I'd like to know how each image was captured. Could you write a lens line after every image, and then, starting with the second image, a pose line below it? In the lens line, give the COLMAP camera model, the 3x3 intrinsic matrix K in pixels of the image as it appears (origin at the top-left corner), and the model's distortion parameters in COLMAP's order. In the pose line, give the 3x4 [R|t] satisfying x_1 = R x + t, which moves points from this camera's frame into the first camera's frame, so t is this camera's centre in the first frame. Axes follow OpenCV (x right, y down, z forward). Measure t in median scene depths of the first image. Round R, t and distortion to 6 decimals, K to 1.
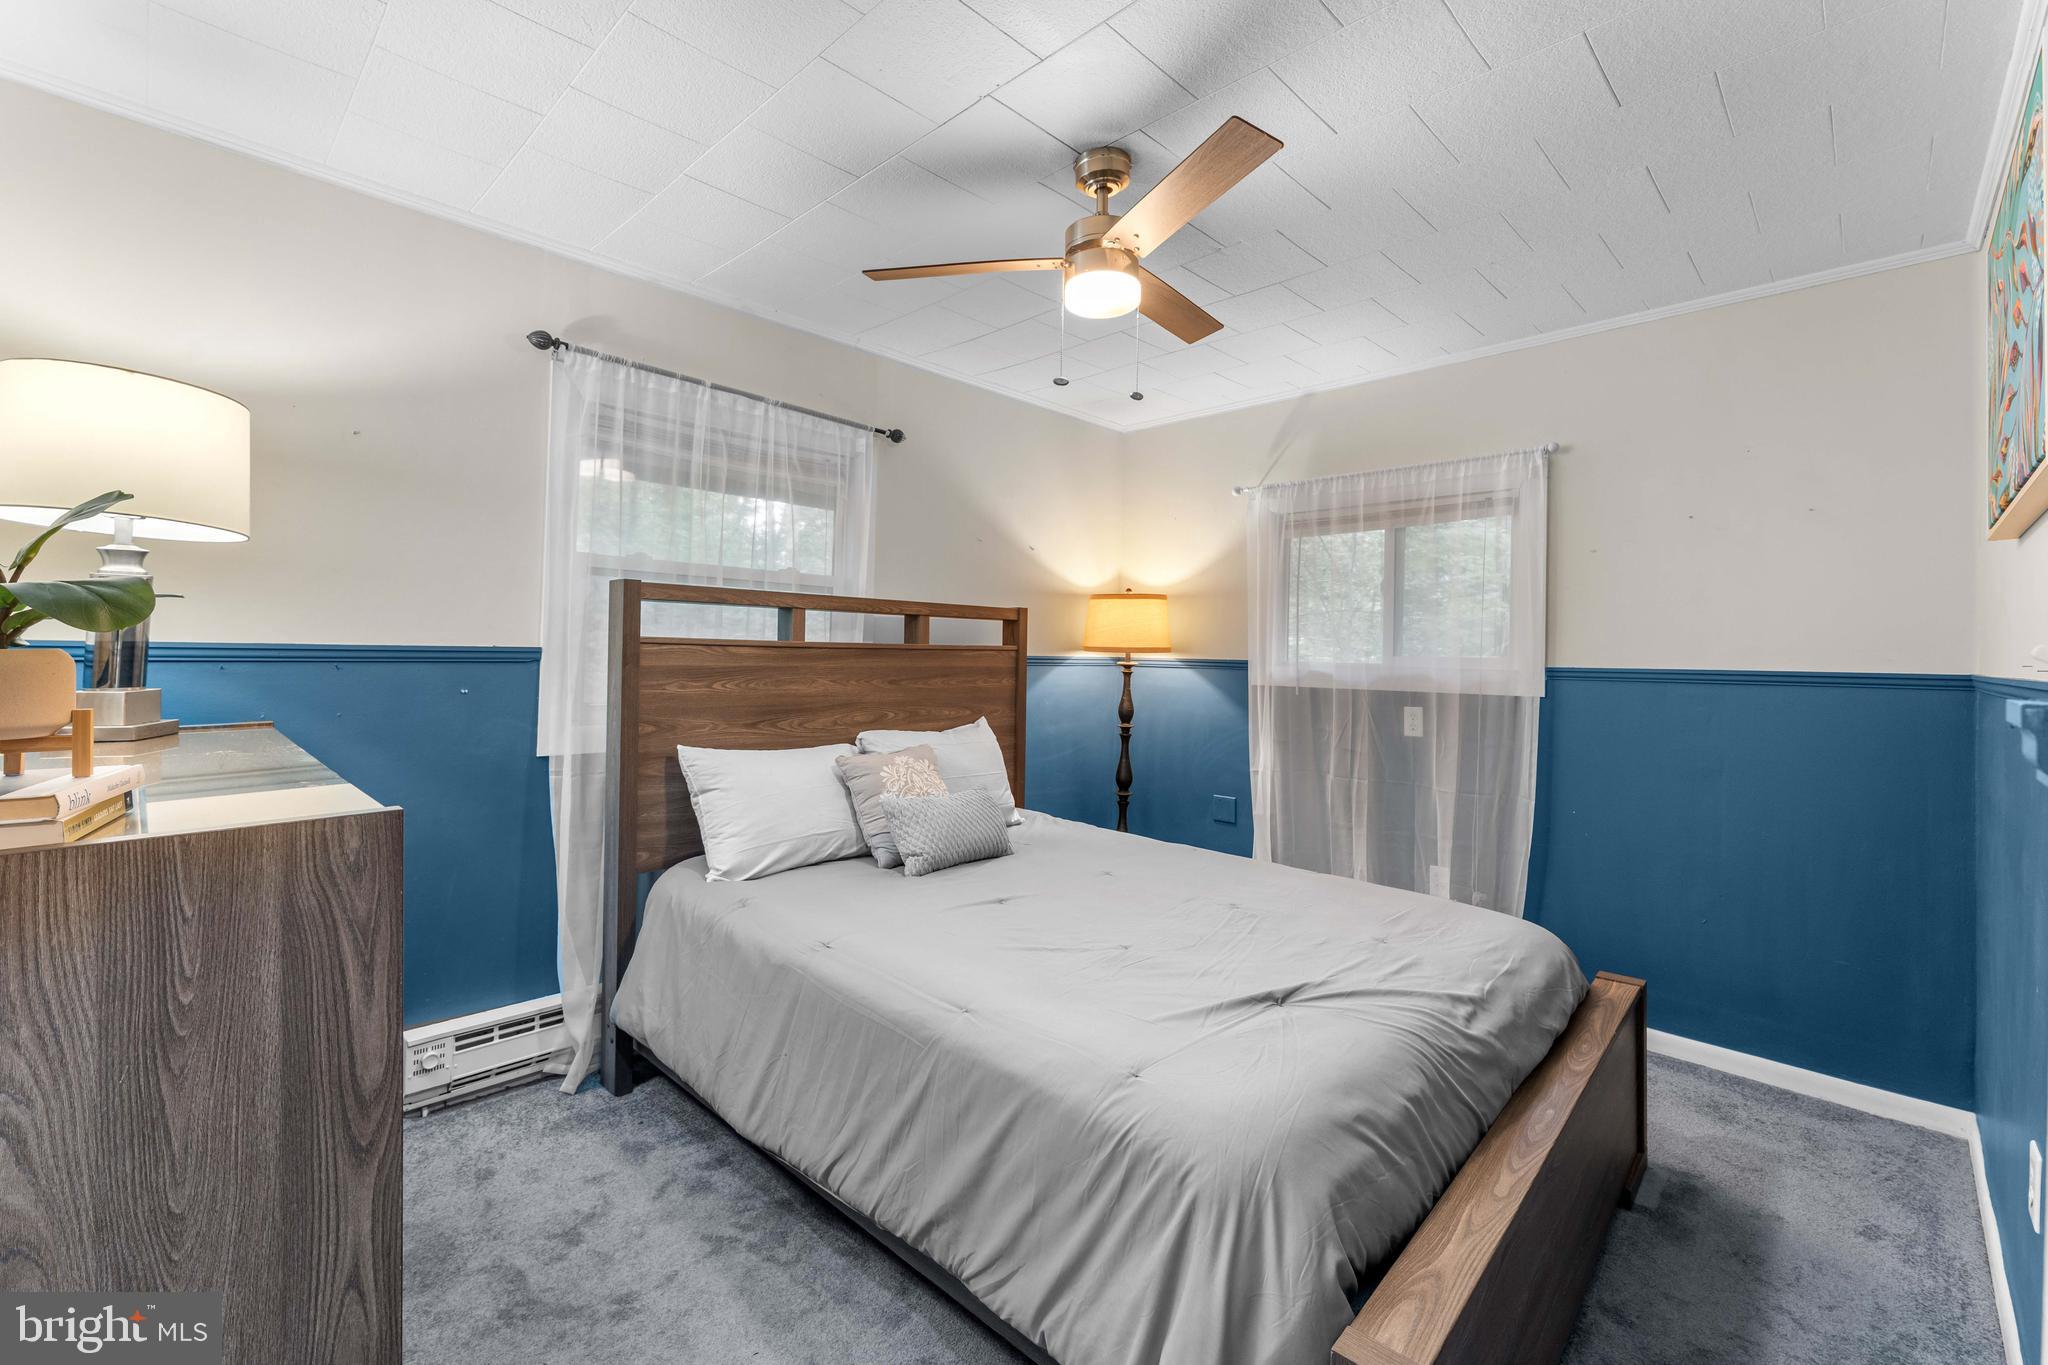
lens RADIAL K [[858.5, 0, 1020.8], [0, 858.5, 664.9], [0, 0, 1]] dist [0.002708, -0.000193]
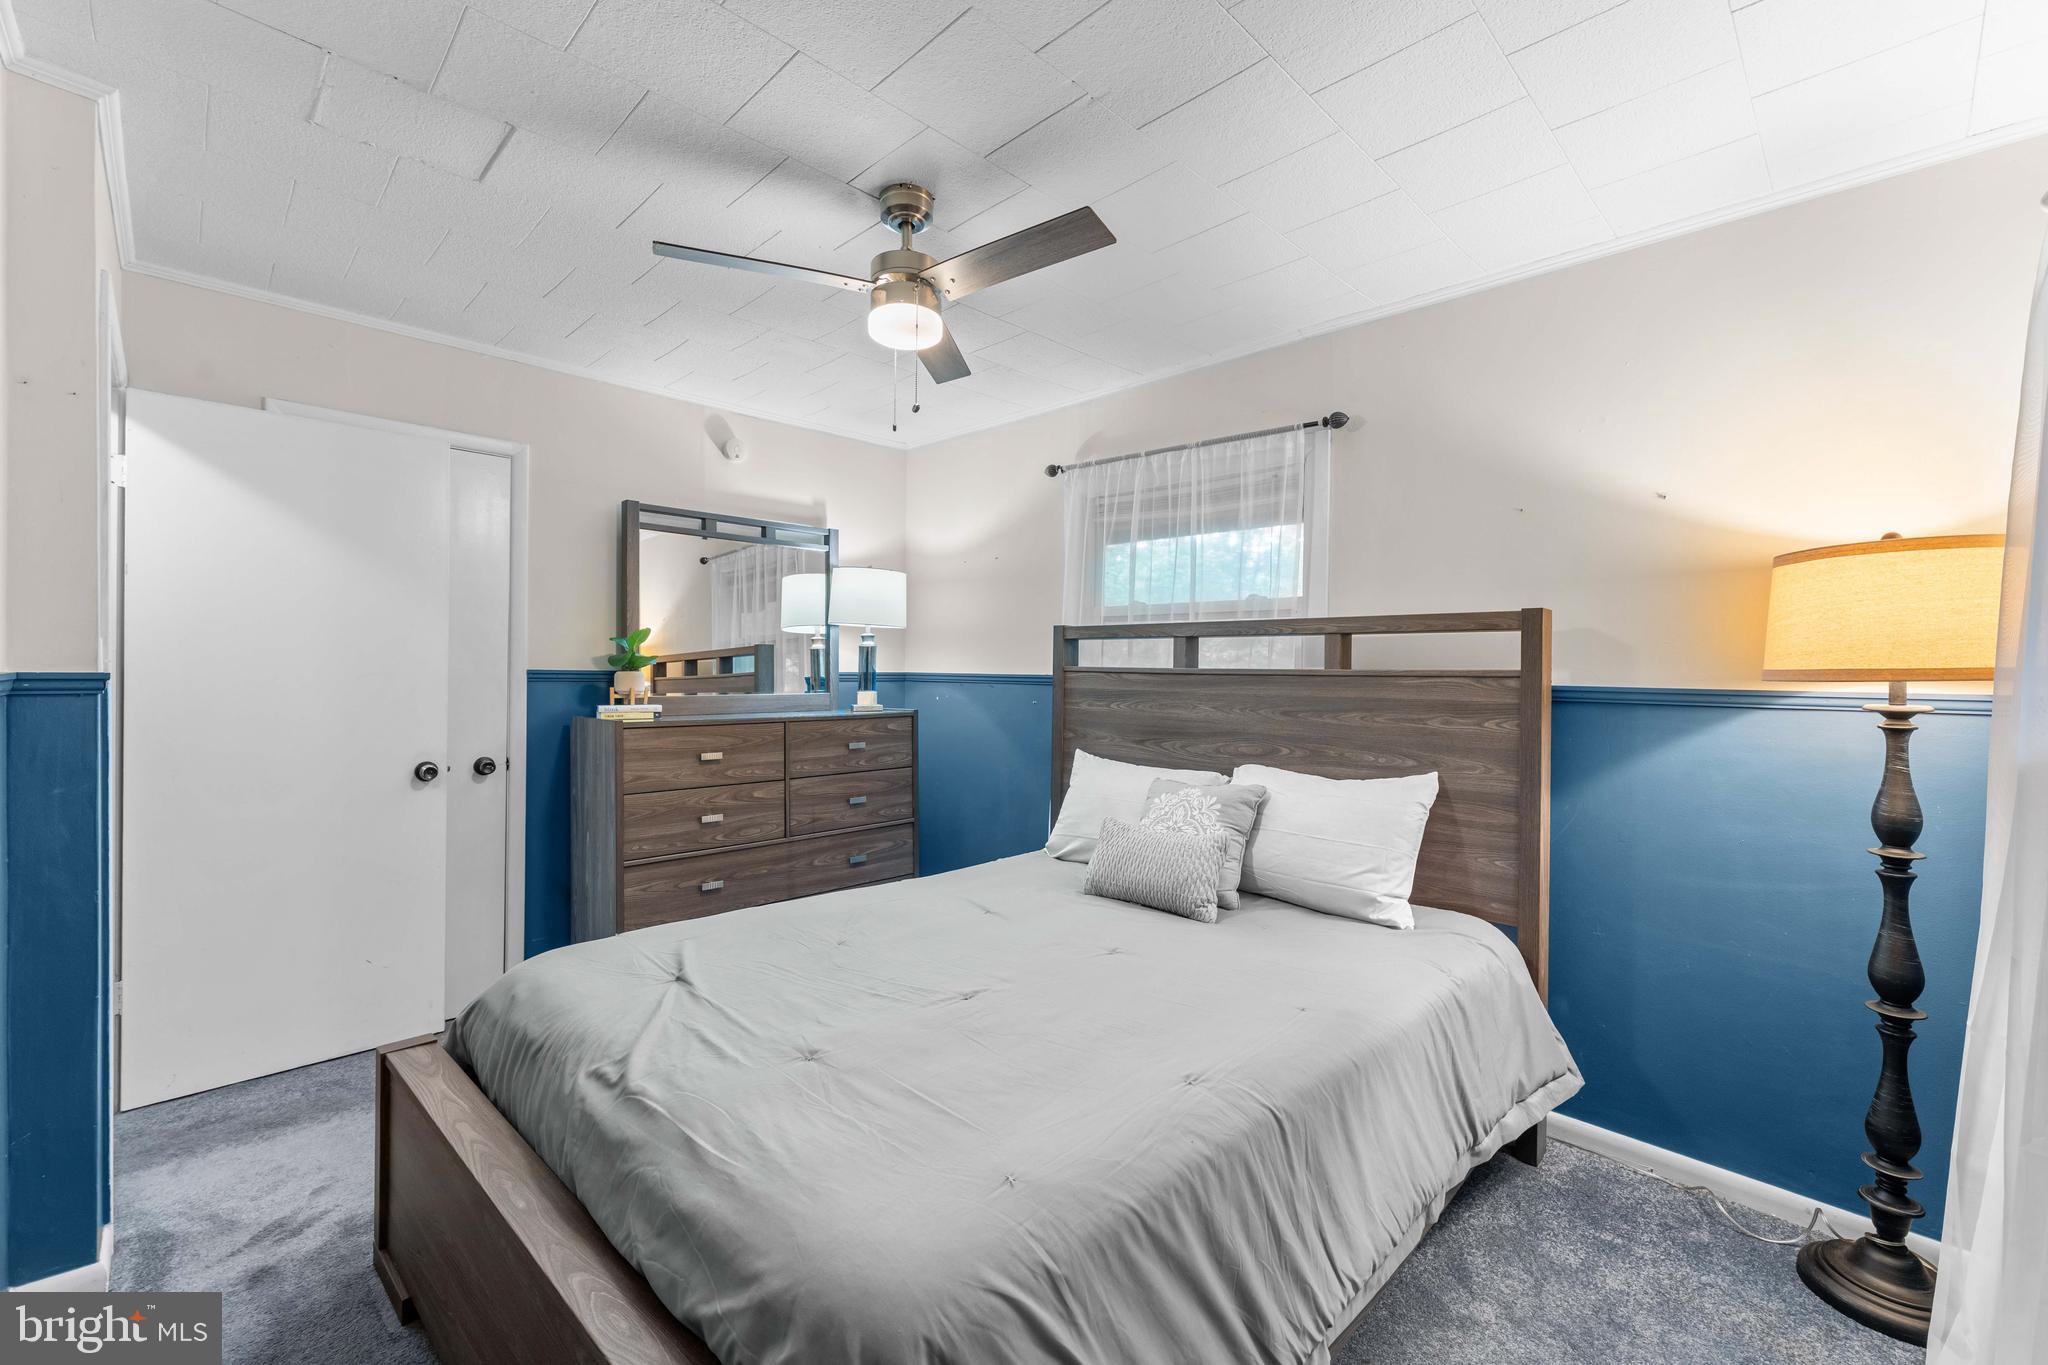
lens RADIAL K [[858.5, 0, 1020.4], [0, 858.5, 691.5], [0, 0, 1]] dist [0.002708, -0.000193]
pose [[-0.007635, 0.004475, -0.999961, 0.768279], [-0.030791, 0.999515, 0.004708, 0.002204], [0.999497, 0.030826, -0.007494, 0.786127]]
